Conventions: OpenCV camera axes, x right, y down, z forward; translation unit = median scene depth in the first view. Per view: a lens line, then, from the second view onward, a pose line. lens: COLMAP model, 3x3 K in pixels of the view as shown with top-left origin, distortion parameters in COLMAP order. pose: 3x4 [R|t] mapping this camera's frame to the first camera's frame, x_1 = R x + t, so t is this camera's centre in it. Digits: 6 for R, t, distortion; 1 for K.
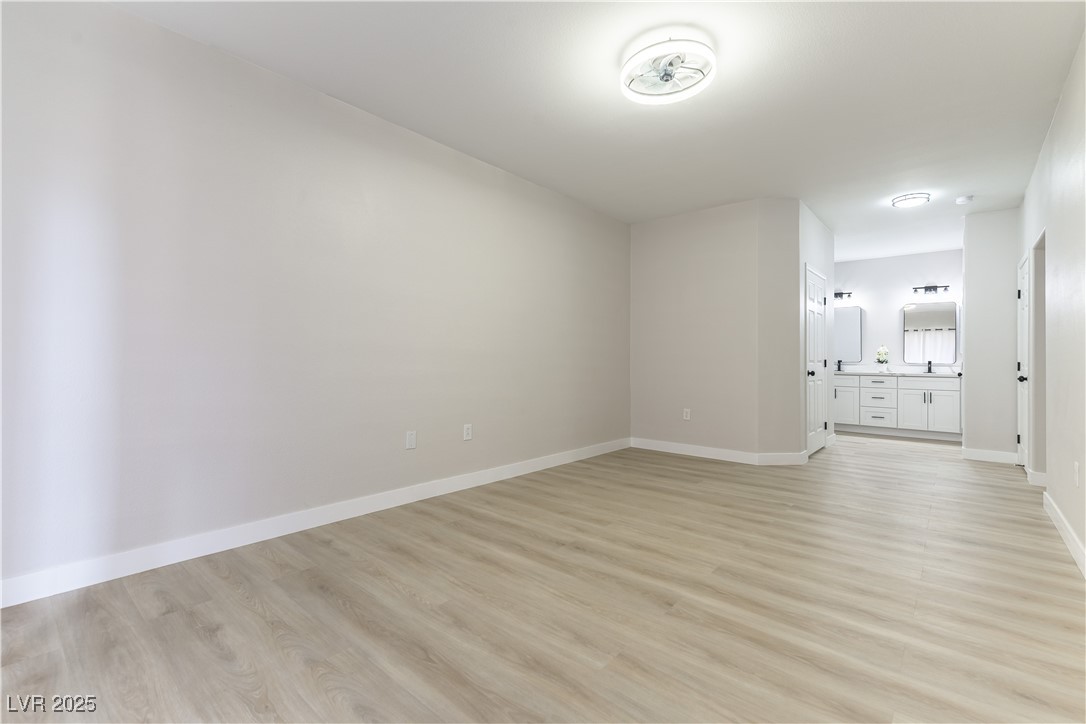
lens RADIAL K [[471.0, 0, 541.2], [0, 471.0, 360.9], [0, 0, 1]] dist [0.000783, 0.000184]
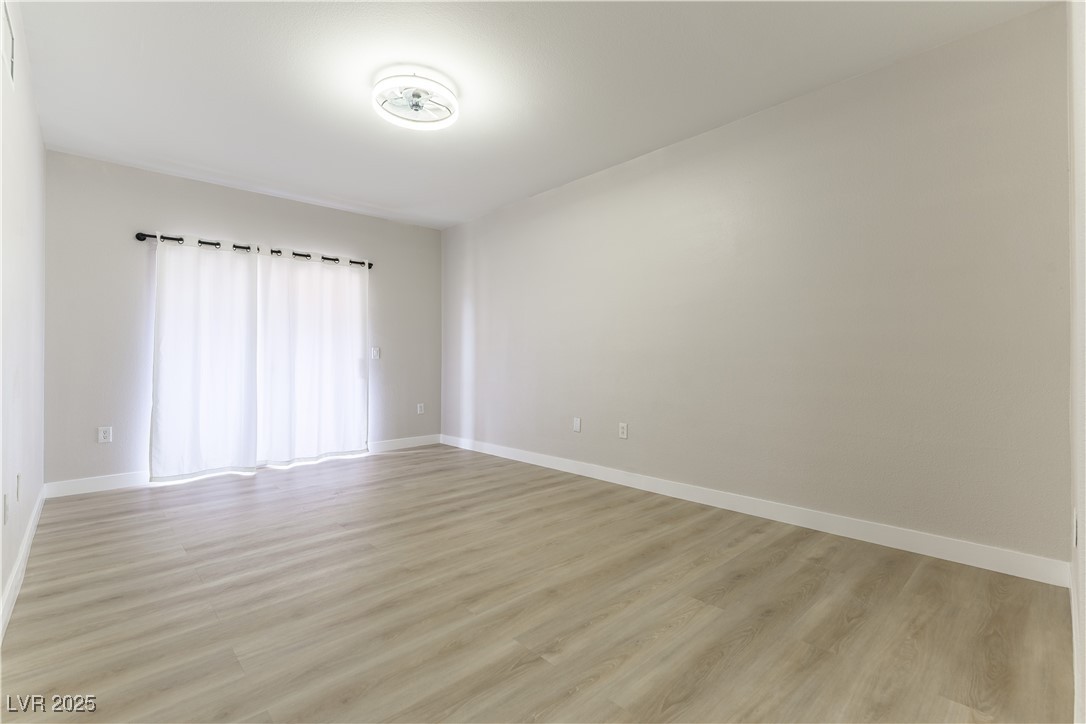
lens RADIAL K [[471.0, 0, 544.1], [0, 471.0, 361.1], [0, 0, 1]] dist [0.000783, 0.000184]
pose [[-0.079524, -0.008446, -0.996797, 1.120512], [0.001111, 0.999963, -0.008561, 0.009484], [0.996832, -0.001788, -0.079512, 1.148415]]
